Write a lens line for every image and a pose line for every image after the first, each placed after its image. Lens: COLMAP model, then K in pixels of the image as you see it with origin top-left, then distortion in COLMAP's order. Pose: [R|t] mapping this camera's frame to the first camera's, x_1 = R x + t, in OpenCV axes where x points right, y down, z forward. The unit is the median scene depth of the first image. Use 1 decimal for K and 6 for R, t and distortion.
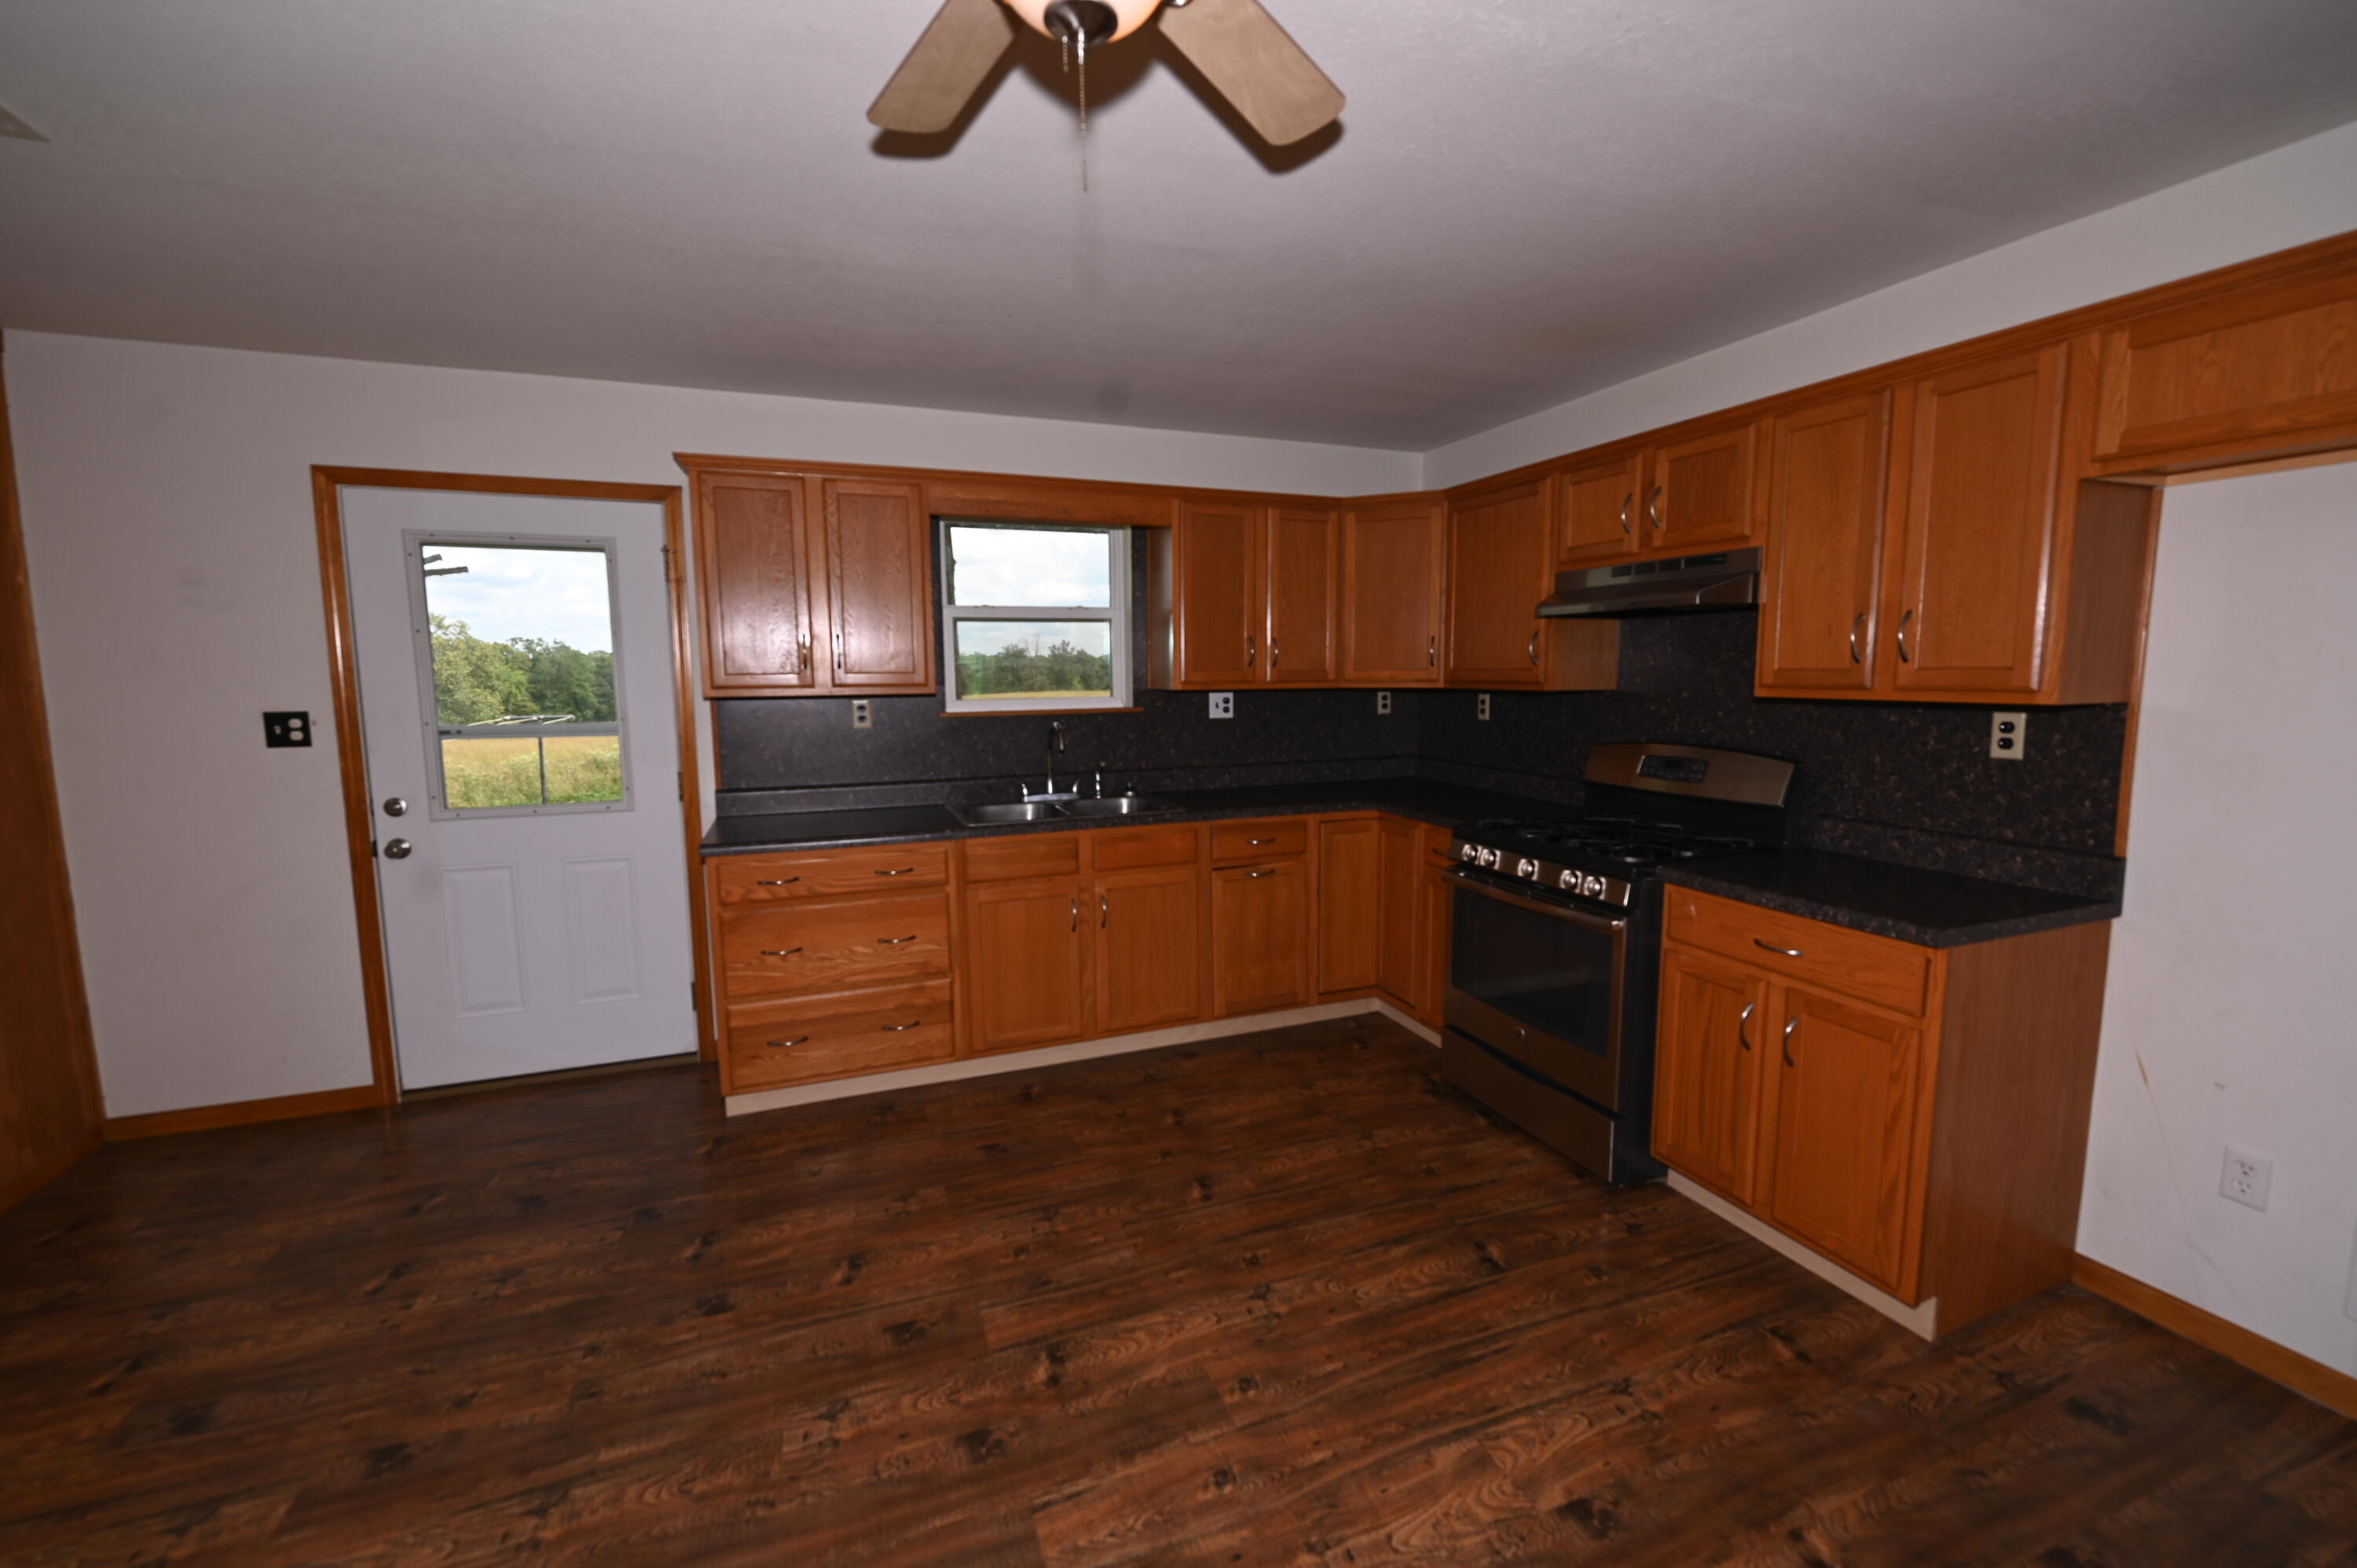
lens RADIAL K [[946.9, 0, 1204.1], [0, 946.9, 773.8], [0, 0, 1]] dist [-0.010409, -0.000244]
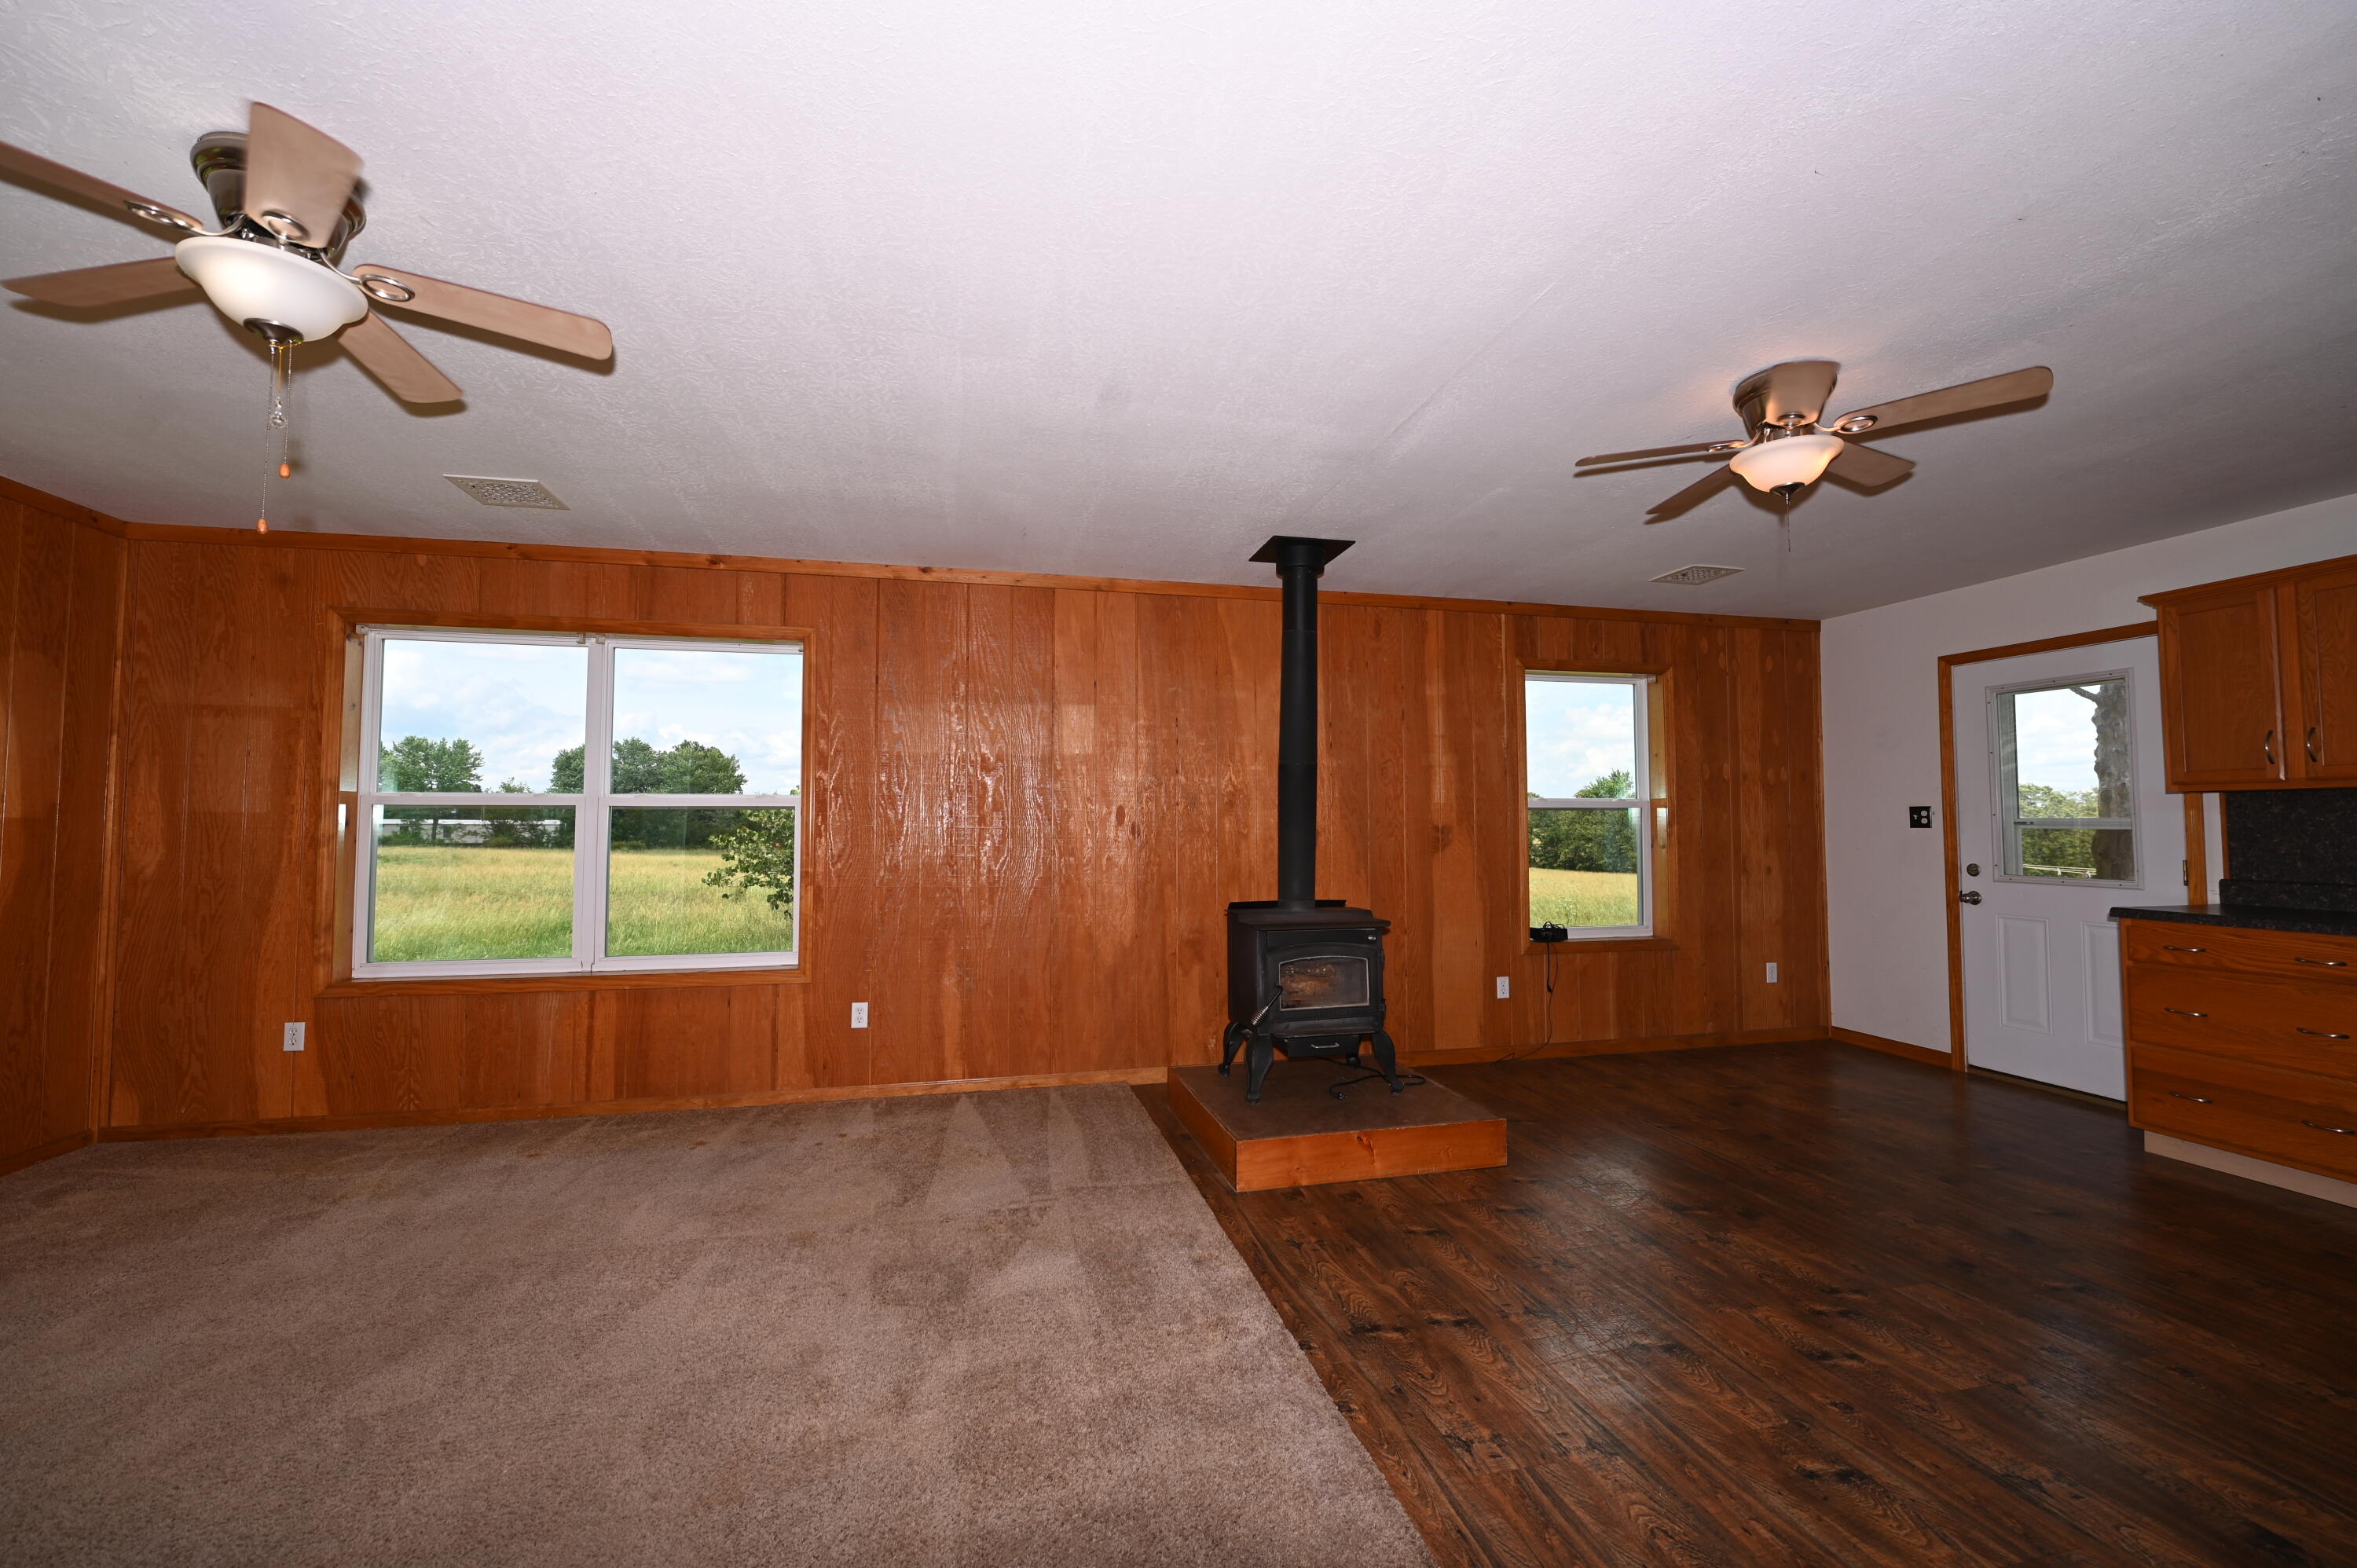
lens RADIAL K [[929.7, 0, 1178.5], [0, 929.7, 784.0], [0, 0, 1]] dist [-0.003831, -0.000202]
pose [[-0.149628, -0.037320, -0.988038, 0.804772], [-0.106192, 0.994114, -0.021468, 0.066237], [0.983023, 0.101710, -0.152711, -0.039232]]
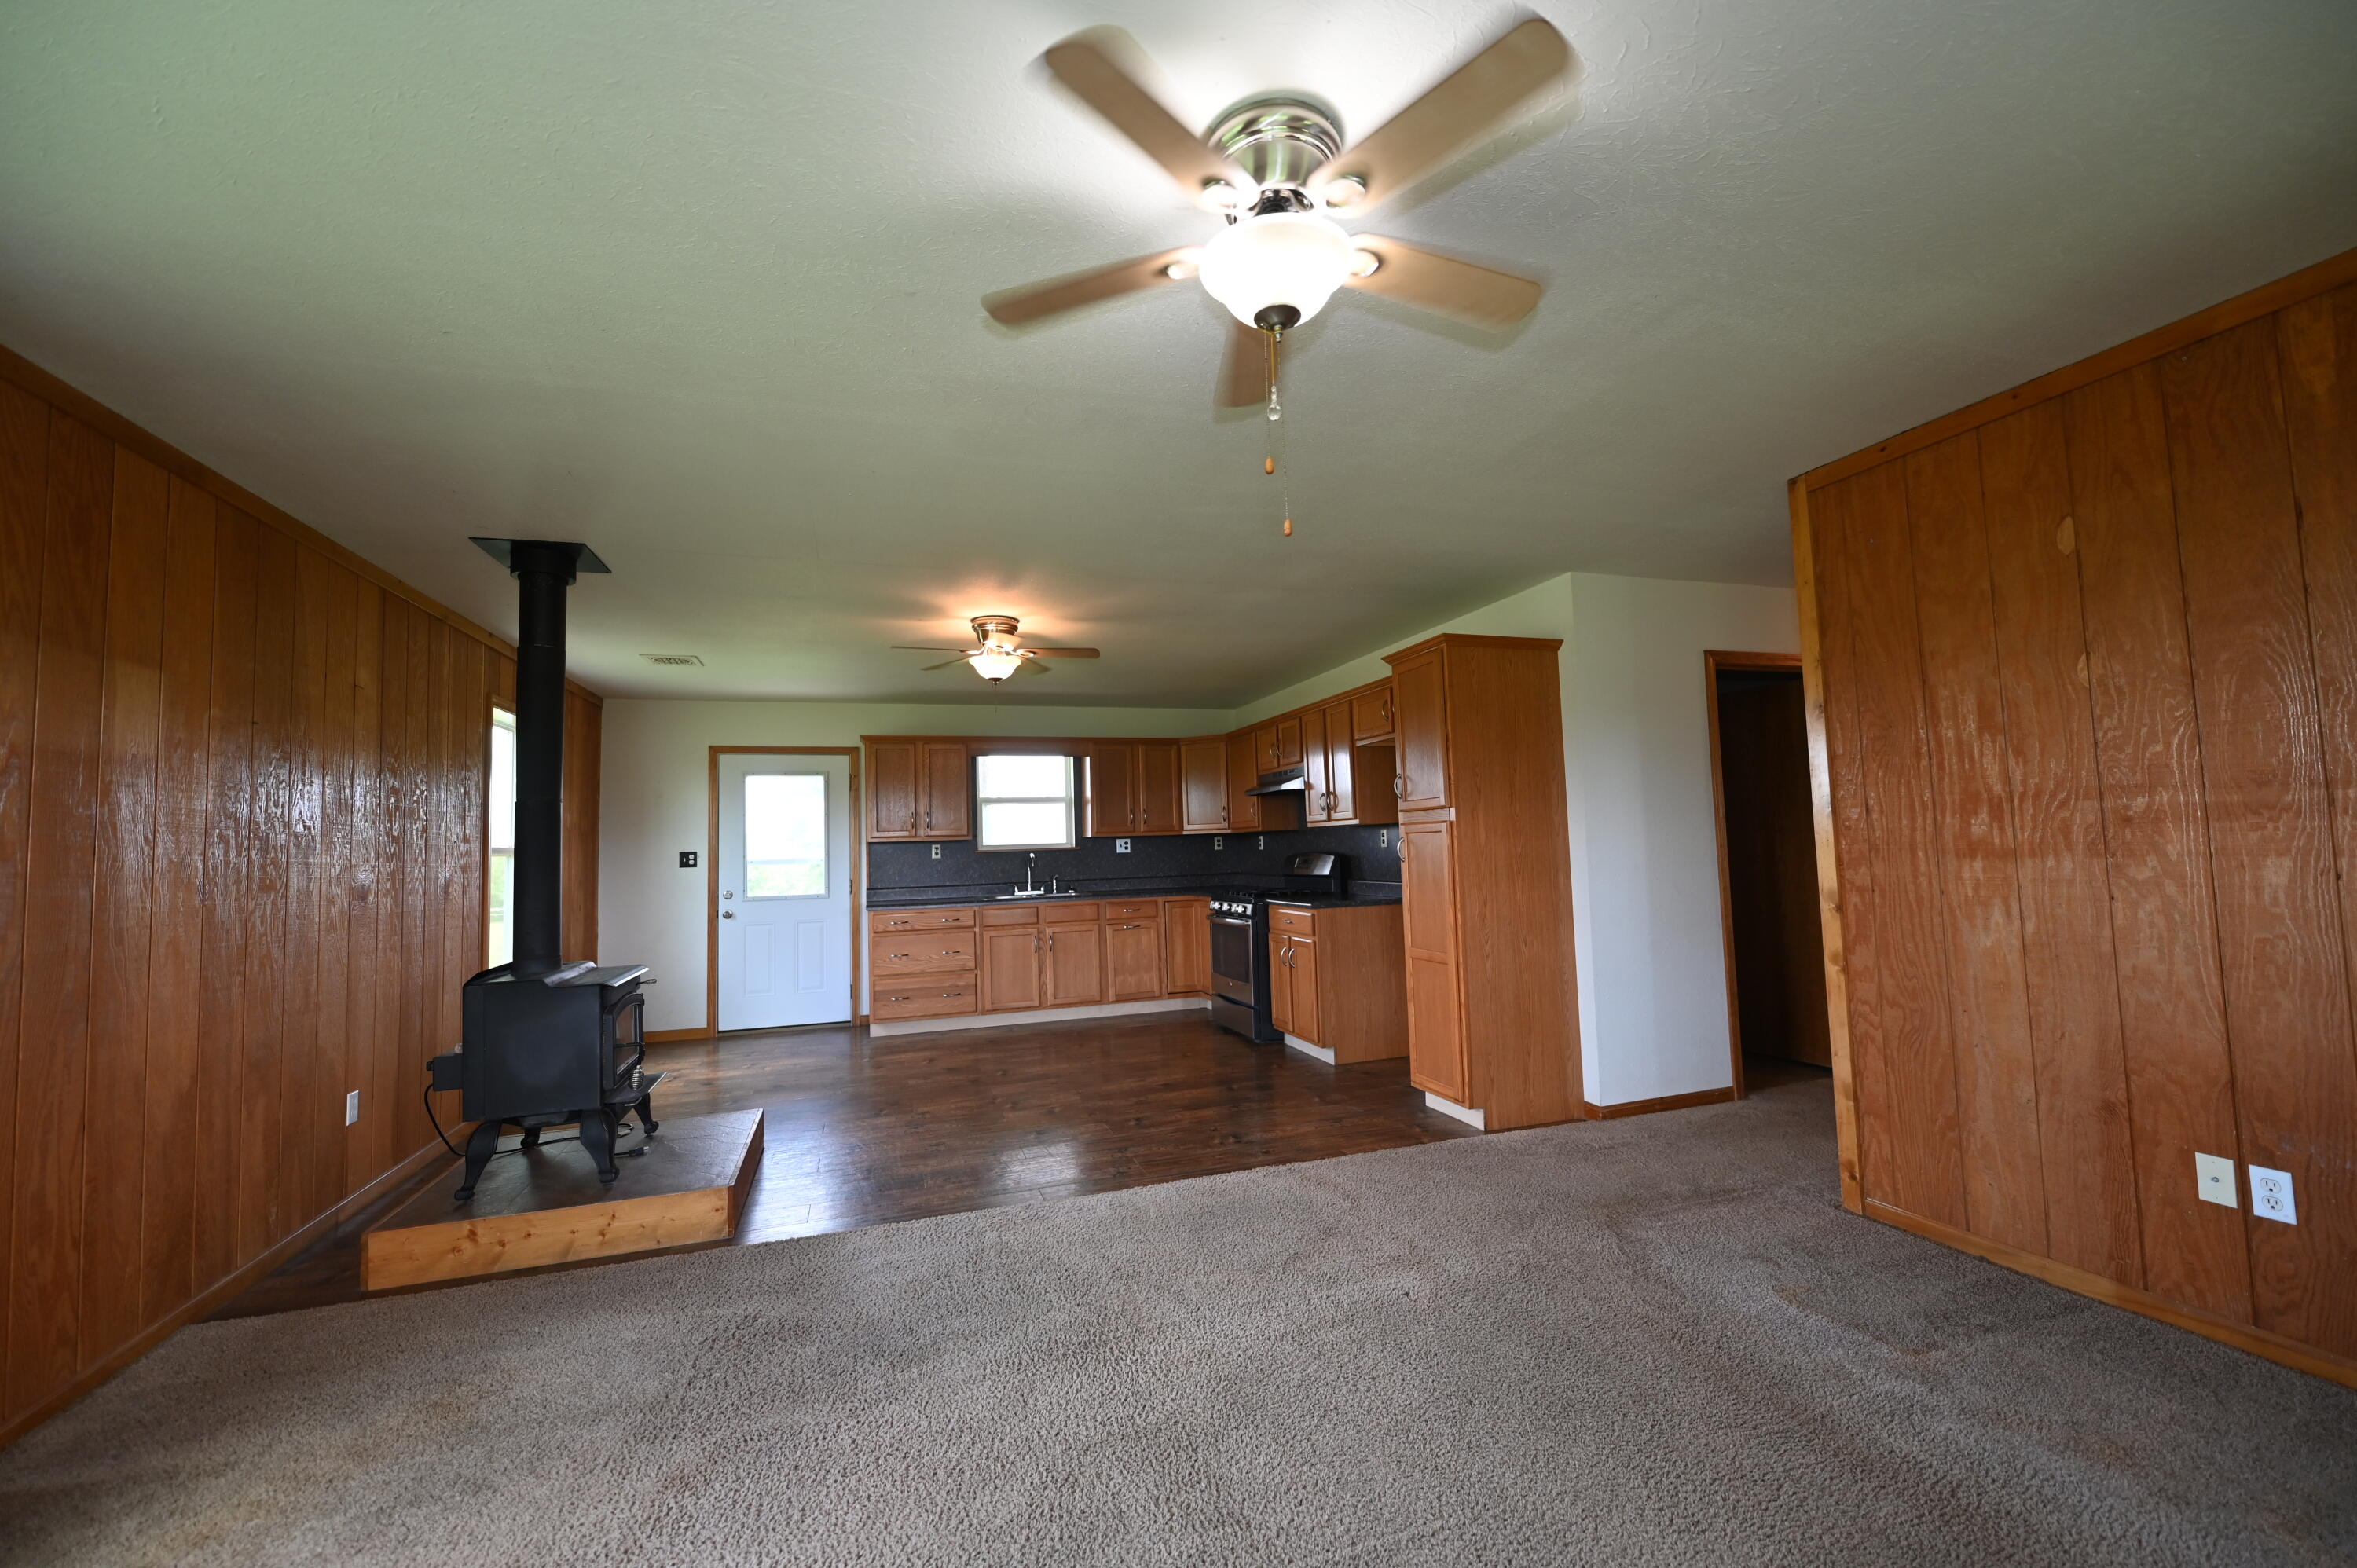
lens RADIAL K [[929.7, 0, 1178.5], [0, 929.7, 784.0], [0, 0, 1]] dist [-0.003831, -0.000202]
pose [[0.996889, -0.029126, -0.073235, 0.355711], [0.015676, 0.983919, -0.177924, 0.183208], [0.077240, 0.176222, 0.981315, -1.097119]]
